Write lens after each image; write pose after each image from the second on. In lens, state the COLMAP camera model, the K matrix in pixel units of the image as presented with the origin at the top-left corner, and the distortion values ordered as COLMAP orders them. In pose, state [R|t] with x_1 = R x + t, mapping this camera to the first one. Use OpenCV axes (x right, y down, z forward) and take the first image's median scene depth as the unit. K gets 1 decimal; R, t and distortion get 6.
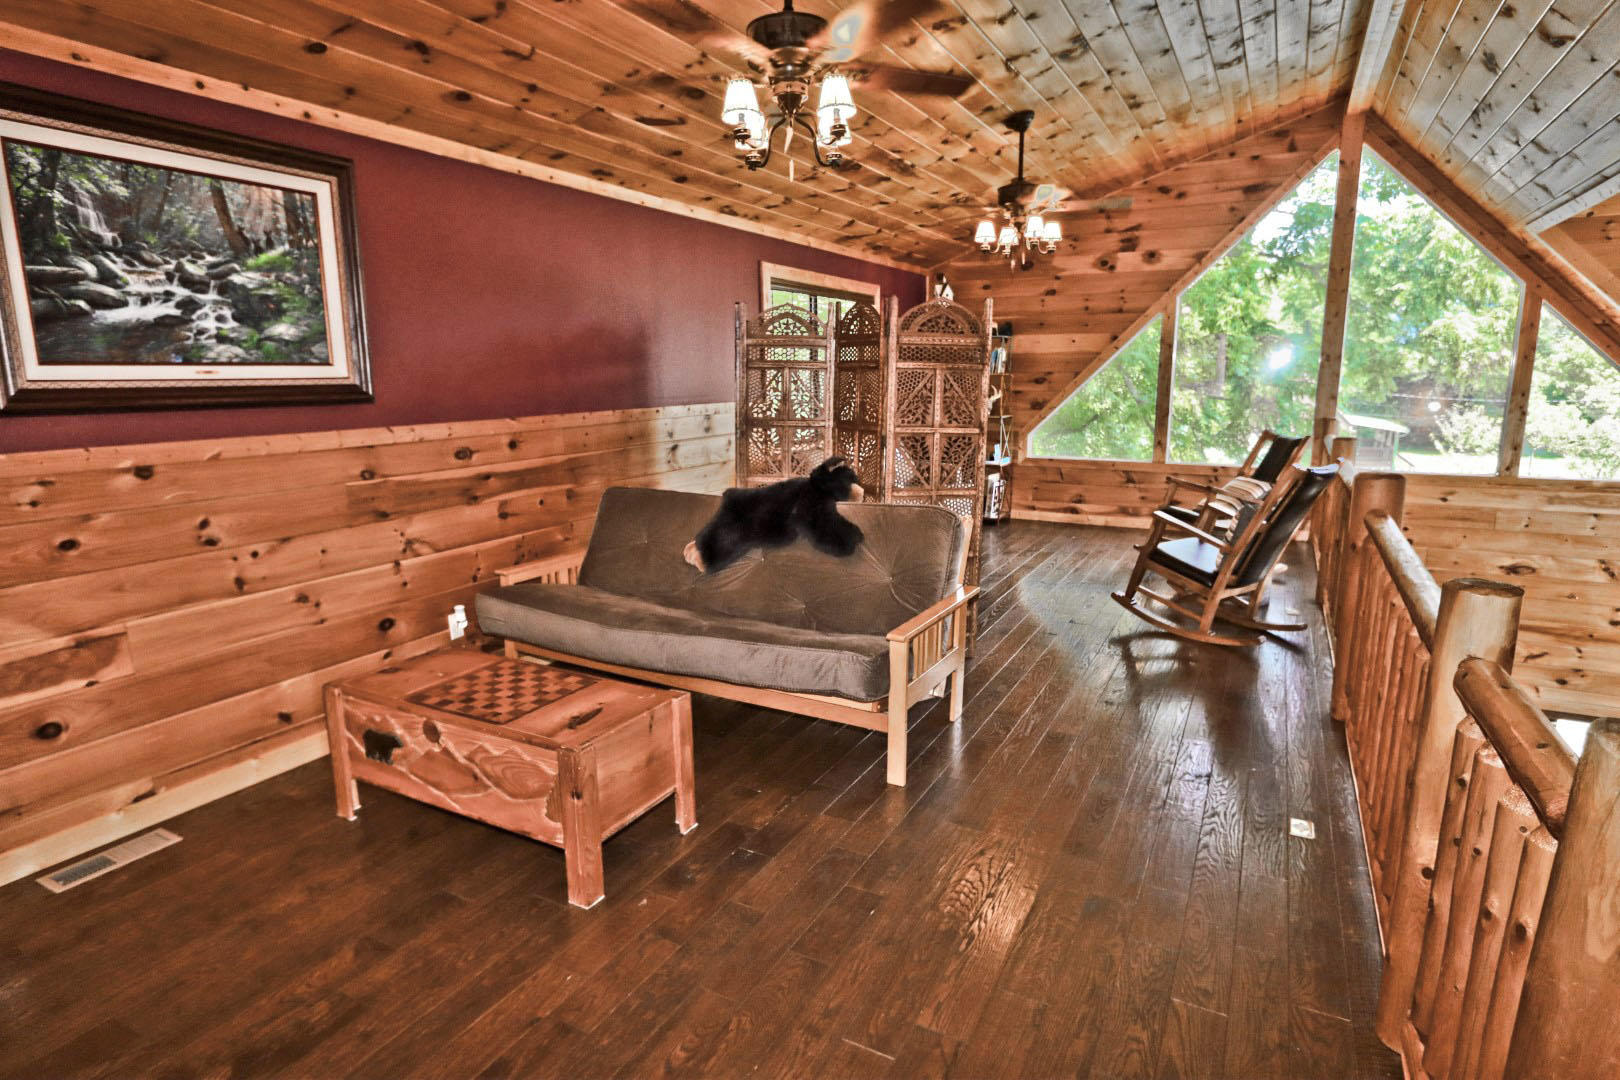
lens RADIAL K [[896.9, 0, 810.0], [0, 896.9, 540.0], [0, 0, 1]] dist [0.000374, 0.000186]
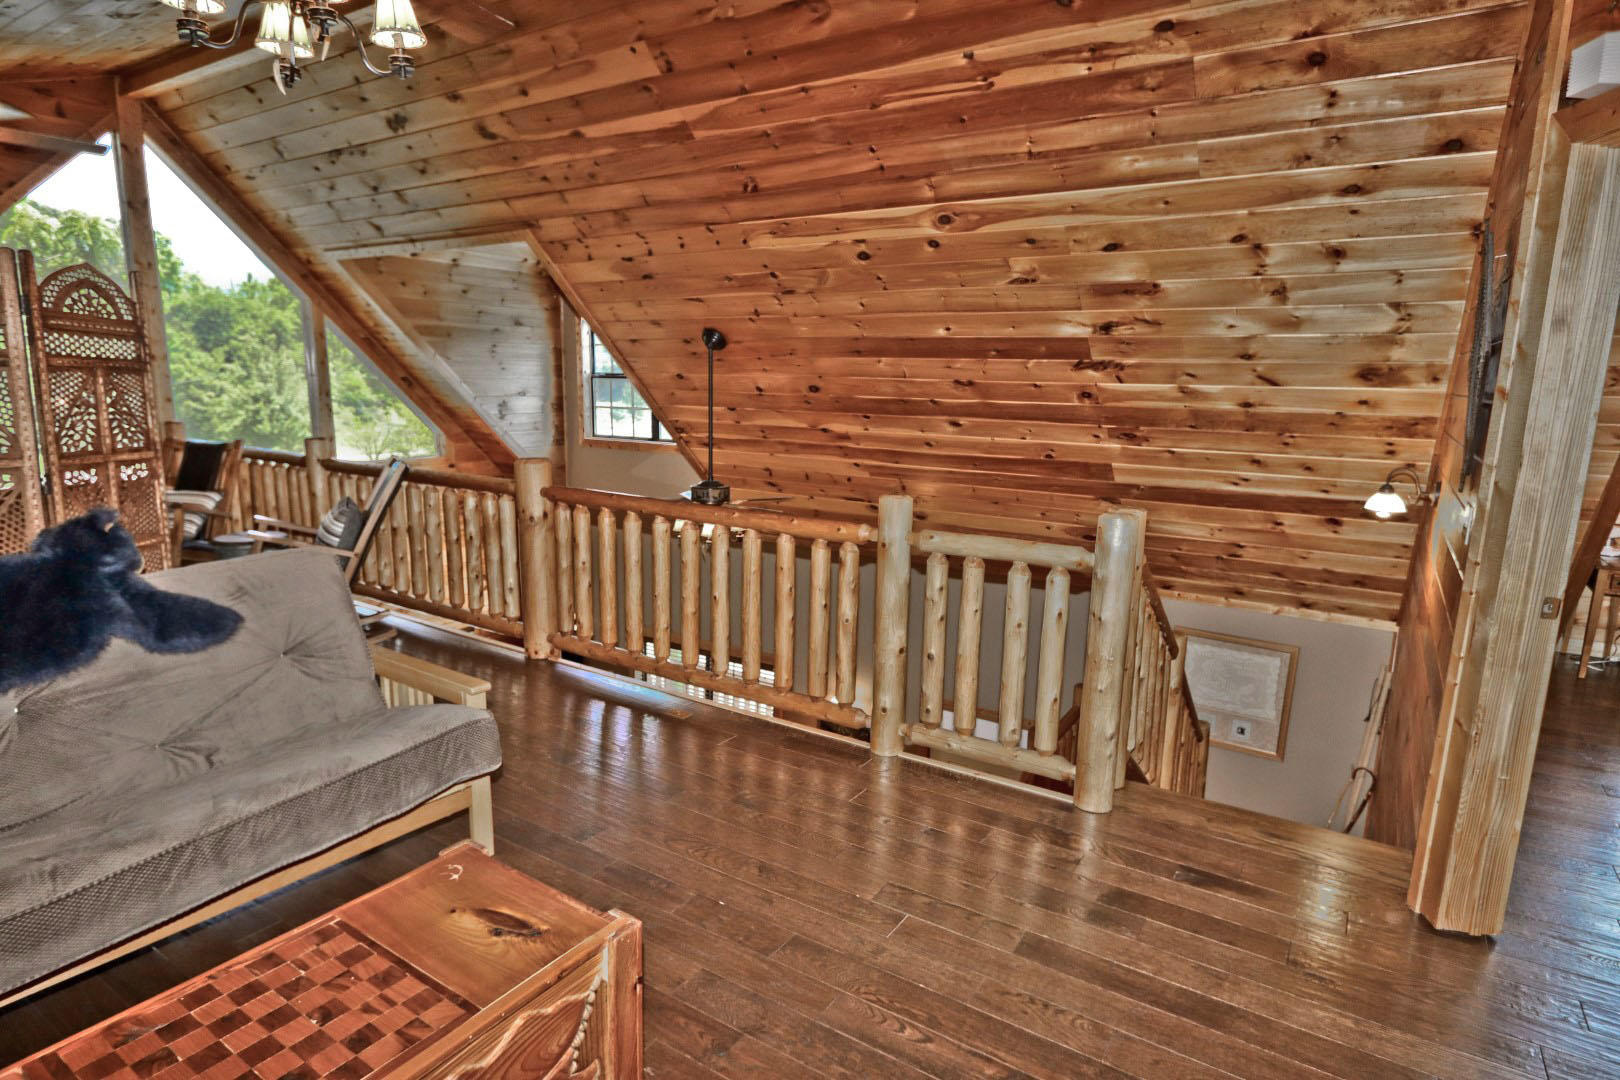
lens RADIAL K [[873.3, 0, 810.0], [0, 873.3, 540.0], [0, 0, 1]] dist [0.032156, 0.000493]
pose [[0.099133, -0.169050, 0.980609, -0.585514], [0.167715, 0.974204, 0.150991, -0.094118], [-0.980839, 0.149494, 0.124928, 0.483640]]
